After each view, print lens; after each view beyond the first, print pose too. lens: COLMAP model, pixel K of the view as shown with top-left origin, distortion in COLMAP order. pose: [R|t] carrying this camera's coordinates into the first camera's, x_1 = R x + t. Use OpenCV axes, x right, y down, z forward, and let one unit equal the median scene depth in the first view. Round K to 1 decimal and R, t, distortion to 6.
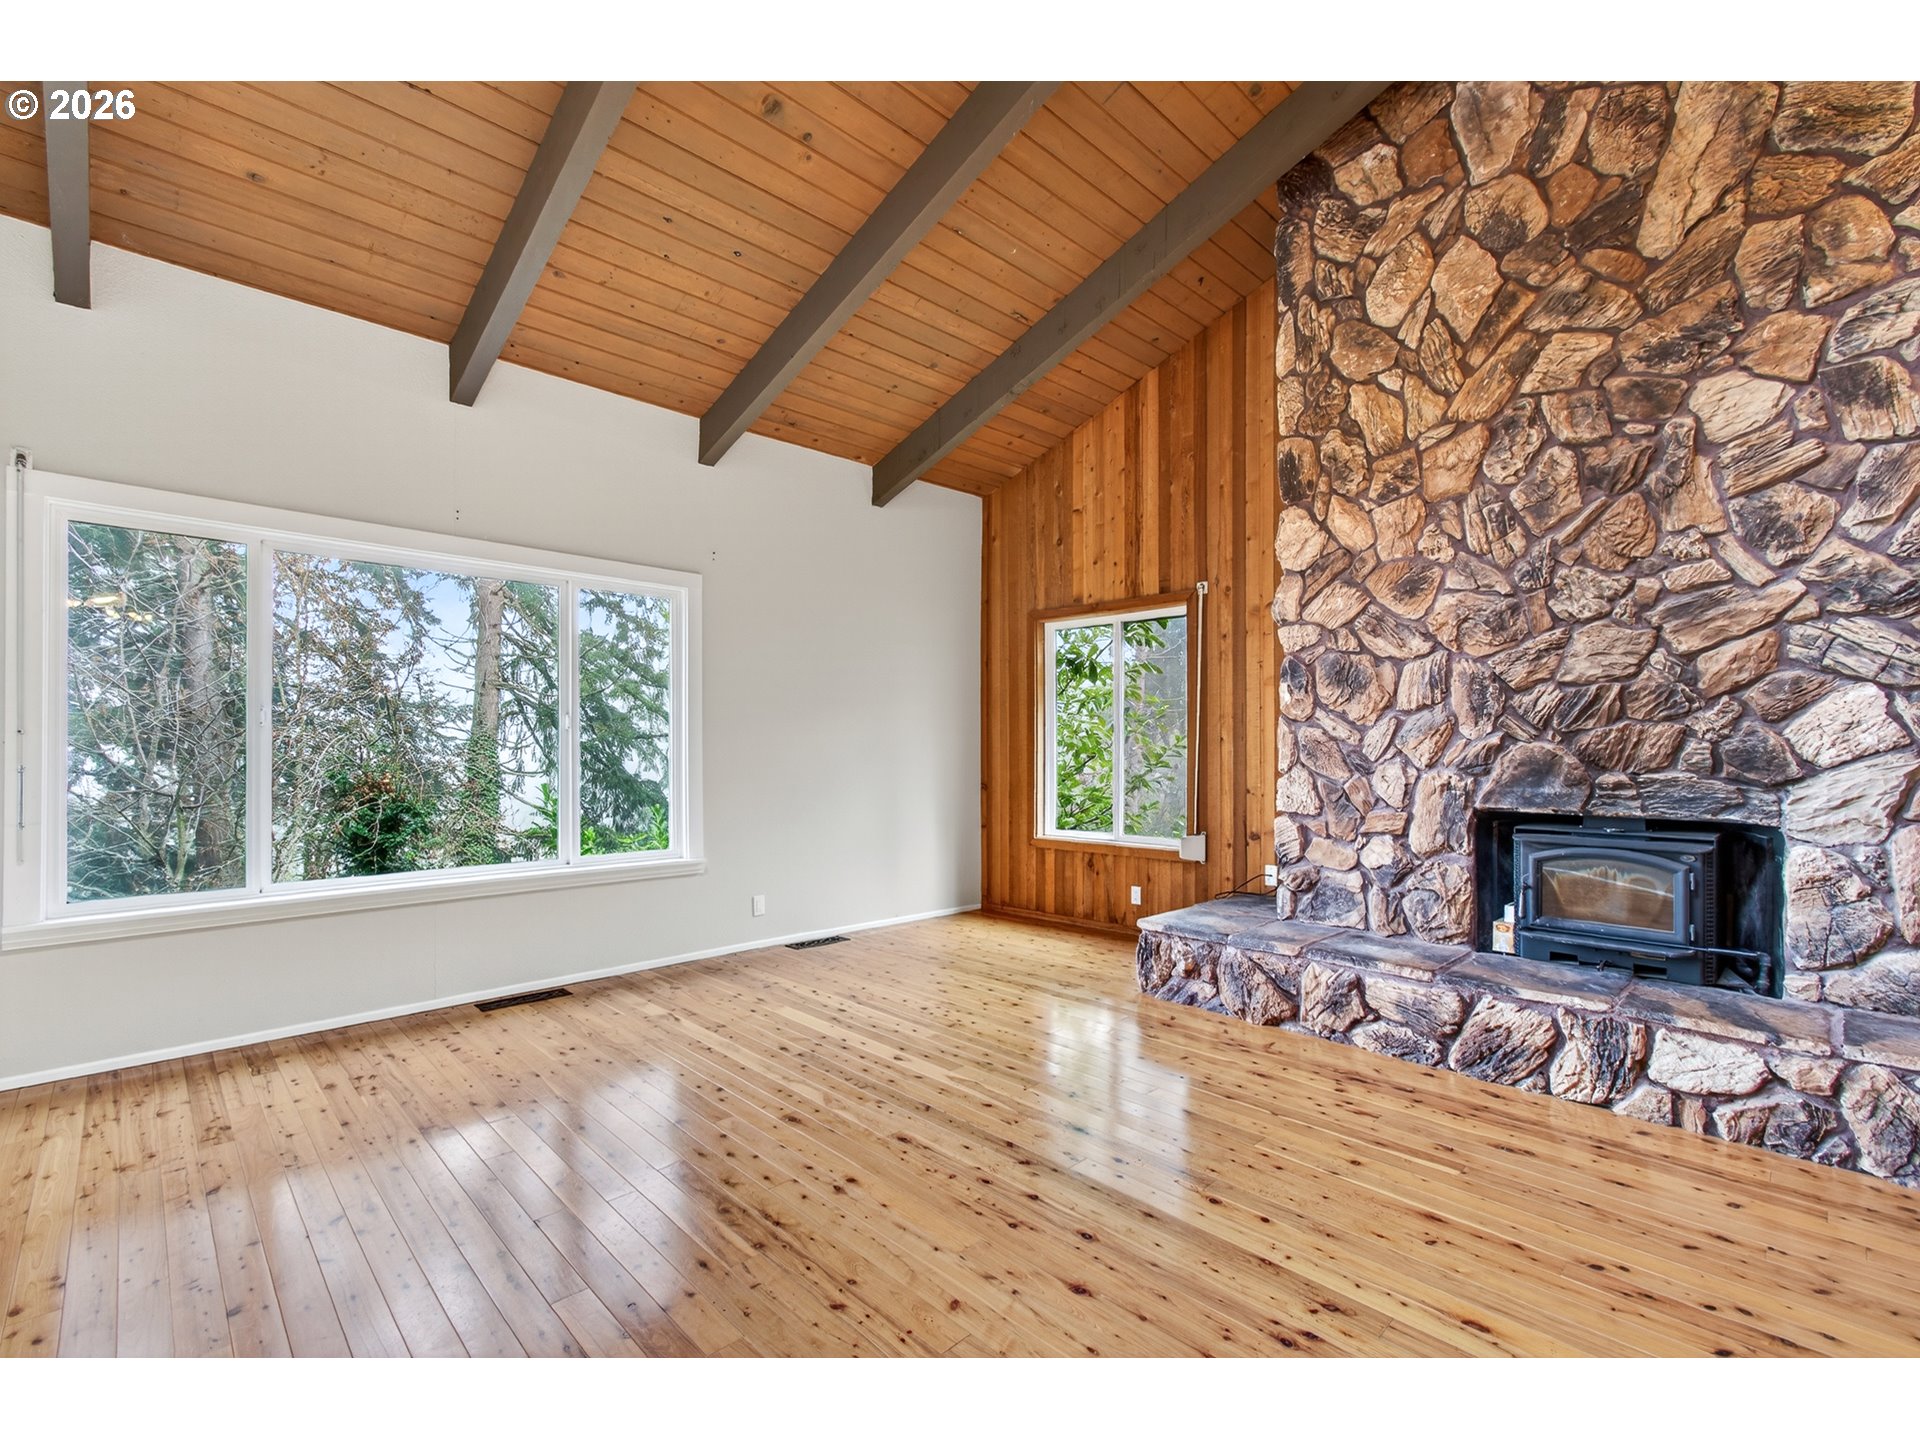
lens RADIAL K [[864.7, 0, 968.2], [0, 864.7, 751.8], [0, 0, 1]] dist [-0.003453, 0.001599]
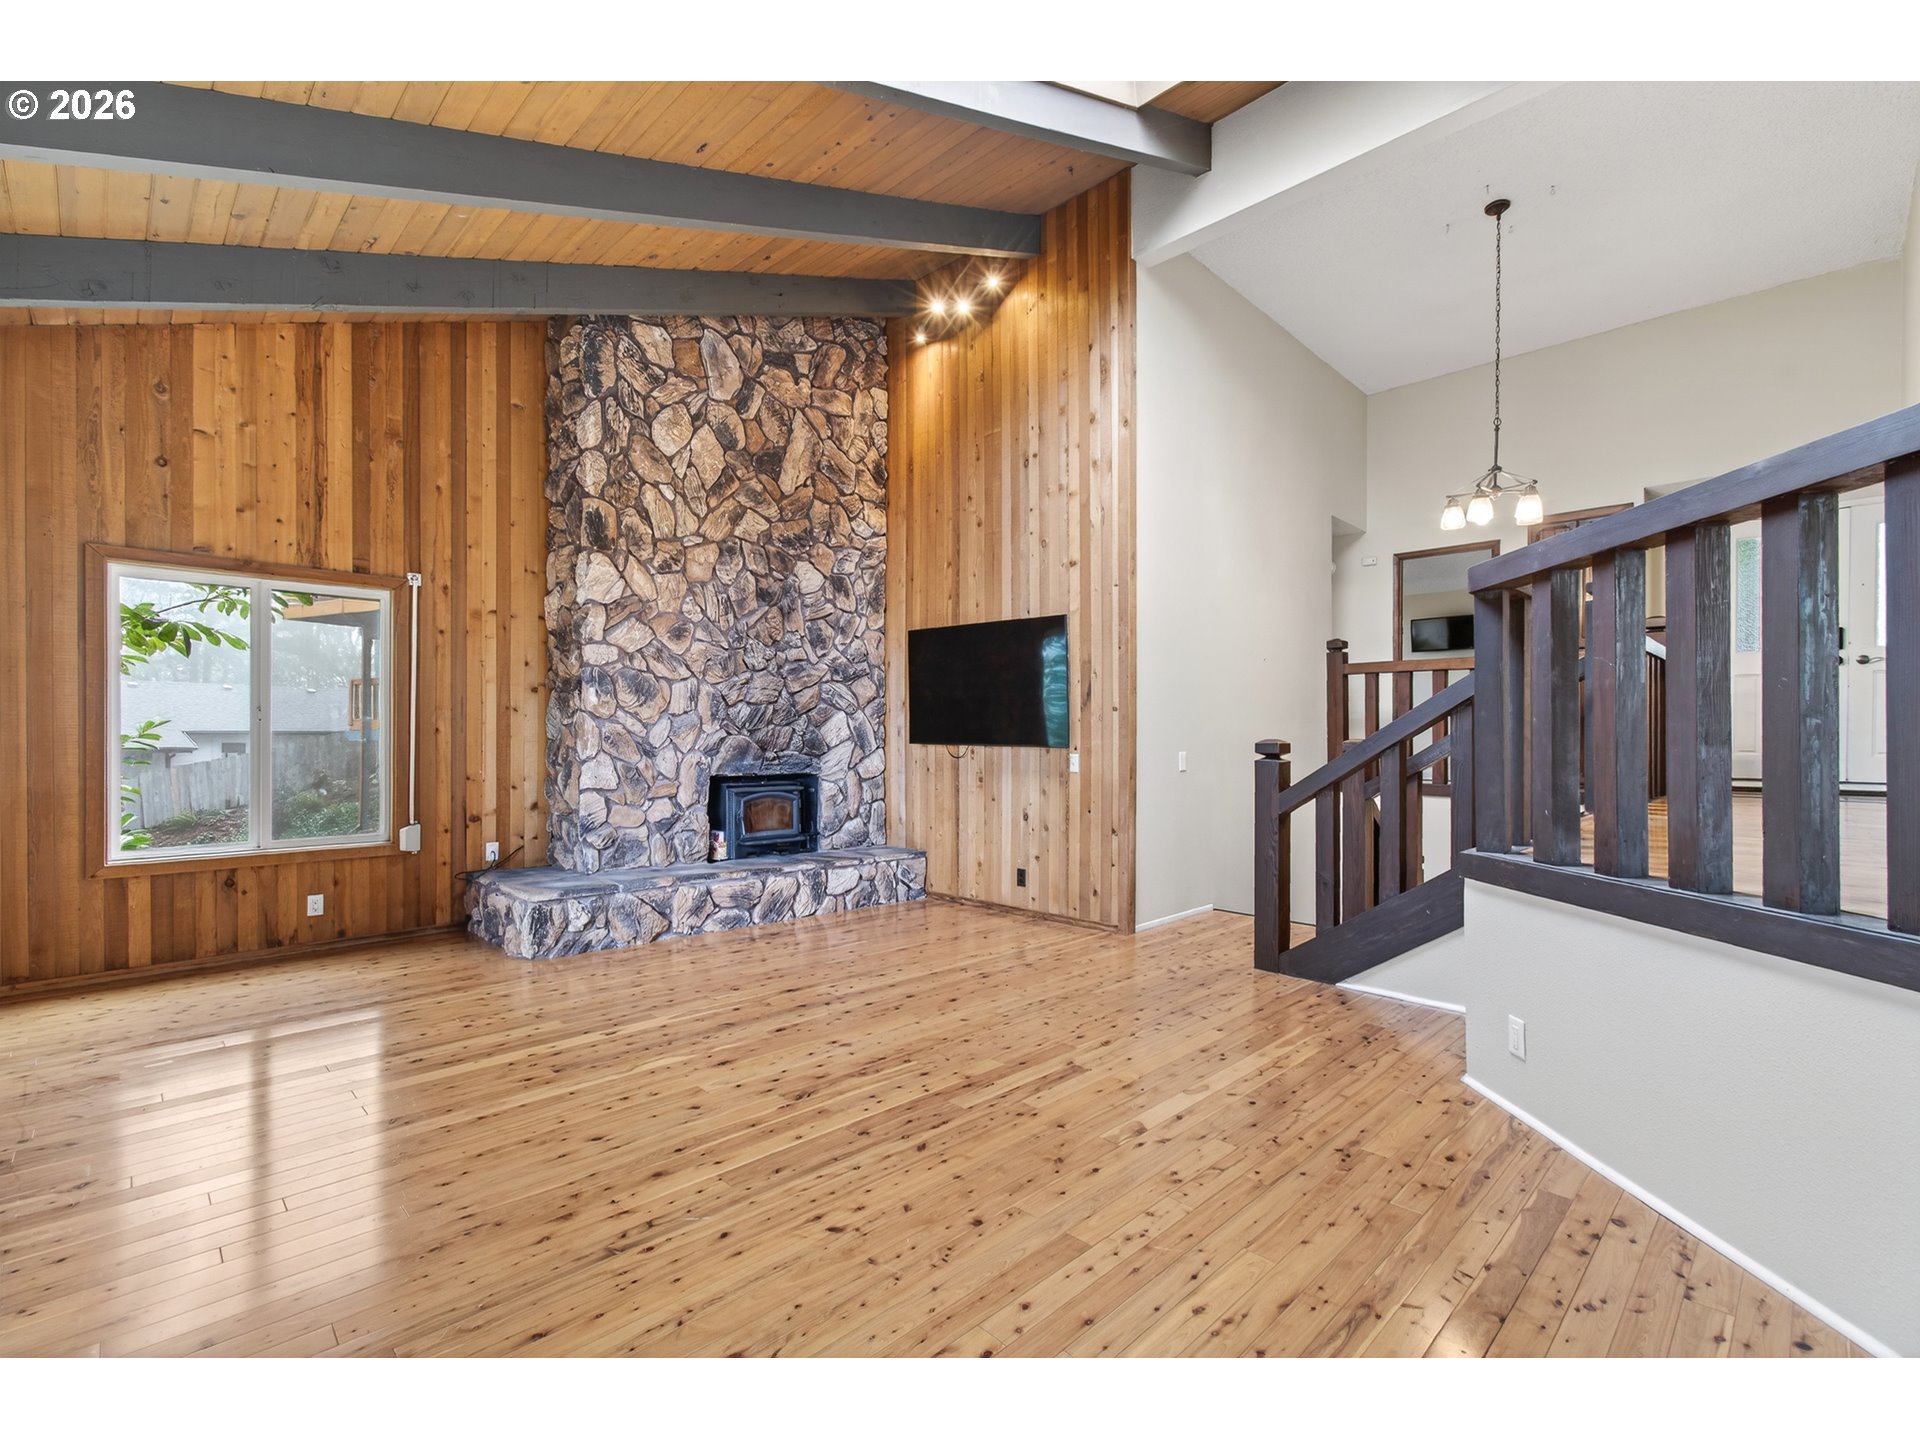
lens RADIAL K [[864.7, 0, 960.2], [0, 864.7, 729.9], [0, 0, 1]] dist [-0.003453, 0.001599]
pose [[-0.005095, 0.006374, 0.999967, -1.083094], [0.002503, 0.999977, -0.006362, -0.009616], [-0.999984, 0.002470, -0.005111, 0.546329]]
